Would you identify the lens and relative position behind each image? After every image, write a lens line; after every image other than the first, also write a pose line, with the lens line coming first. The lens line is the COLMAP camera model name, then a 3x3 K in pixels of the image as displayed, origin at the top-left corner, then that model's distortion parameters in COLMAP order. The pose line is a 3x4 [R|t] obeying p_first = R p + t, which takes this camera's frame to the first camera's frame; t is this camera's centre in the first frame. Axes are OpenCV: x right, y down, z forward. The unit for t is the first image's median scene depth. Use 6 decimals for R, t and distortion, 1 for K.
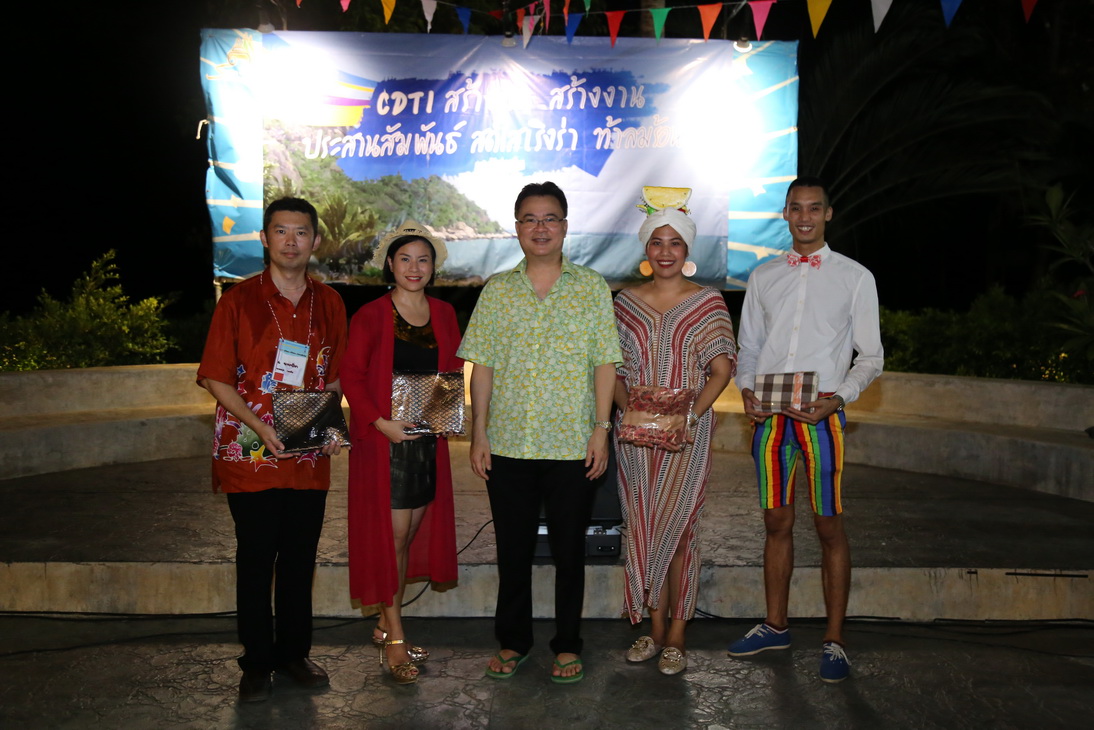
lens RADIAL K [[1016.2, 0, 549.2], [0, 1016.2, 362.5], [0, 0, 1]] dist [0.012601, 0.000000]
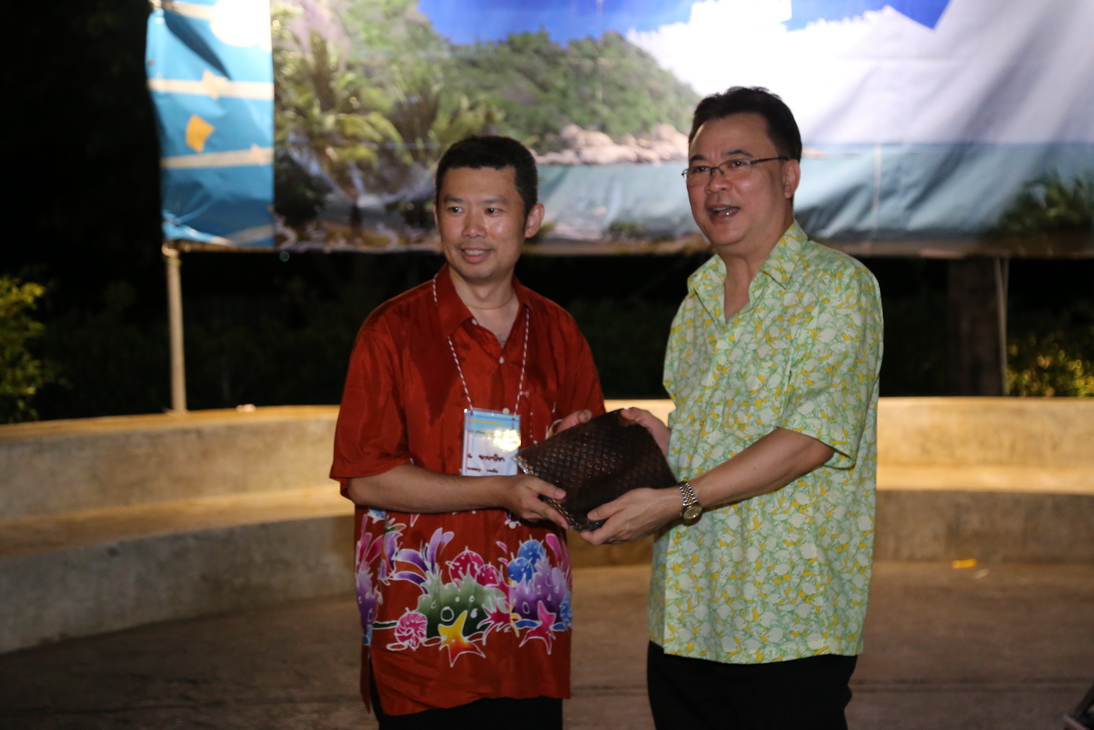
lens RADIAL K [[1934.7, 0, 577.2], [0, 1934.7, 364.2], [0, 0, 1]] dist [0.321281, 0.000000]
pose [[0.997581, -0.015833, 0.067690, -0.197976], [0.016073, 0.999866, -0.002999, -0.018119], [-0.067634, 0.004080, 0.997702, 0.043914]]
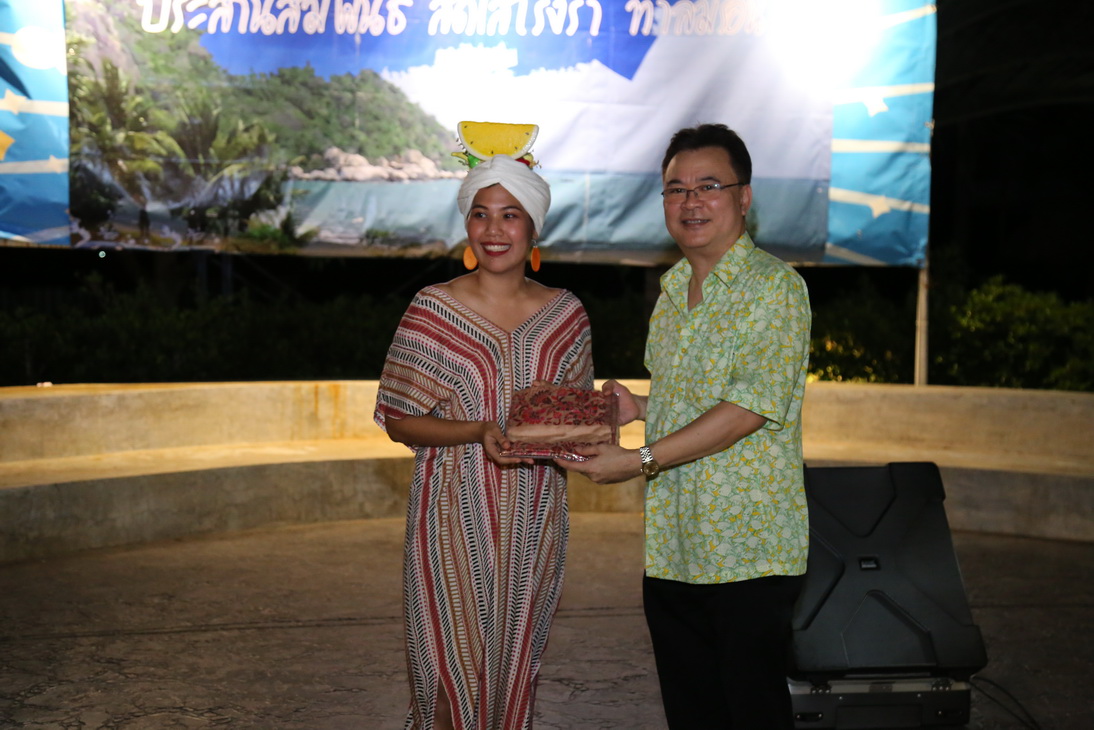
lens RADIAL K [[1612.7, 0, 552.2], [0, 1612.7, 380.0], [0, 0, 1]] dist [0.212639, 0.000000]
pose [[0.978839, -0.011154, 0.204330, -0.204602], [0.007870, 0.999827, 0.016876, -0.018124], [-0.204483, -0.014911, 0.978757, 0.043085]]
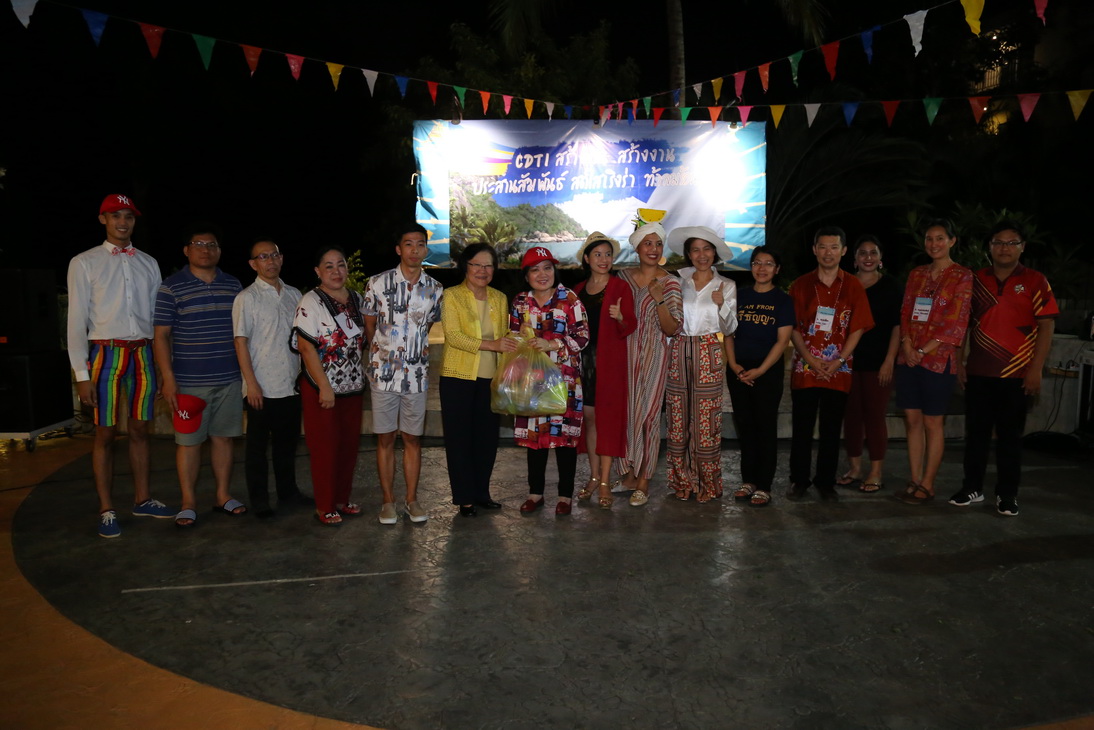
lens RADIAL K [[732.5, 0, 559.8], [0, 732.5, 361.4], [0, 0, 1]] dist [-0.096908, 0.017289]
pose [[0.999226, -0.004249, -0.039102, -0.050071], [0.006418, 0.998437, 0.055511, 0.010244], [0.038806, -0.055719, 0.997692, -0.217121]]
